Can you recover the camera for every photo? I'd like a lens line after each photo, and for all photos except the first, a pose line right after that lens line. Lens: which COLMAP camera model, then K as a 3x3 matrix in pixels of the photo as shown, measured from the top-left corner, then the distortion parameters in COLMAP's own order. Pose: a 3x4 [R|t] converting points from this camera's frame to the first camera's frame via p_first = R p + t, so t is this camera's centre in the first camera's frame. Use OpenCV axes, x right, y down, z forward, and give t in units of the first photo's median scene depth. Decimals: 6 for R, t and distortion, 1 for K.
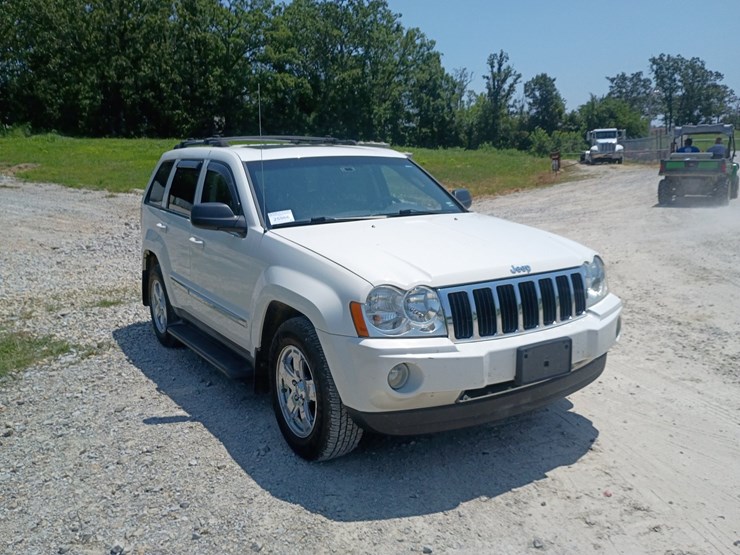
lens RADIAL K [[628.7, 0, 370.0], [0, 628.7, 277.5], [0, 0, 1]] dist [0.080156, -0.106372]
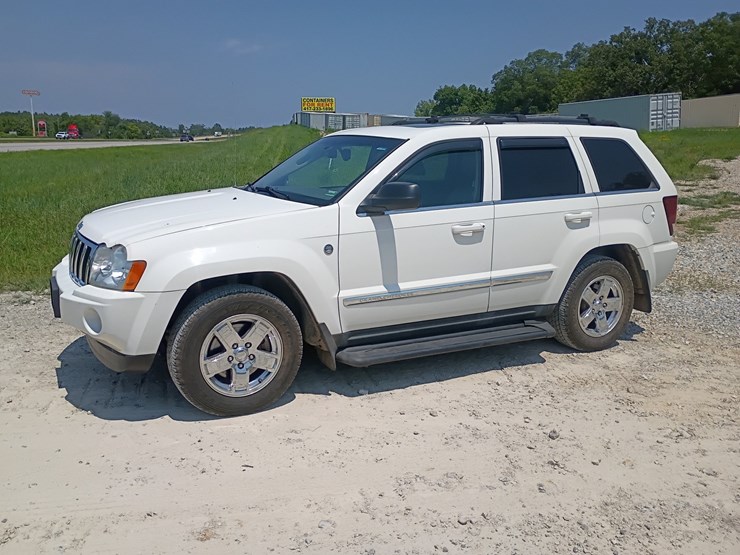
lens RADIAL K [[628.7, 0, 370.0], [0, 628.7, 277.5], [0, 0, 1]] dist [0.080156, -0.106372]
pose [[-0.045457, 0.231728, -0.971718, 0.052304], [-0.197985, 0.951338, 0.236130, -0.011689], [0.979150, 0.203119, 0.002634, 0.056908]]
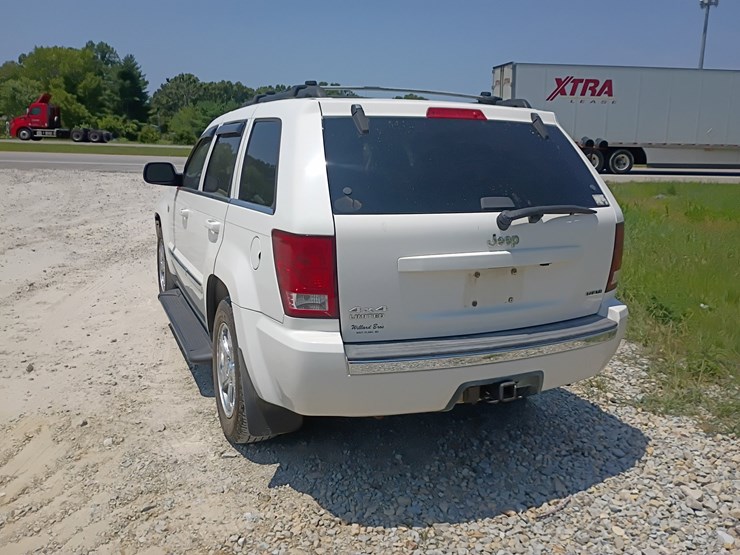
lens RADIAL K [[633.8, 0, 385.5], [0, 633.8, 269.4], [0, 0, 1]] dist [0.031811, -0.006828]
pose [[-0.995207, -0.017780, 0.096156, -0.016553], [0.018900, 0.929813, 0.367547, -0.019323], [-0.095942, 0.367603, -0.925021, 0.110162]]
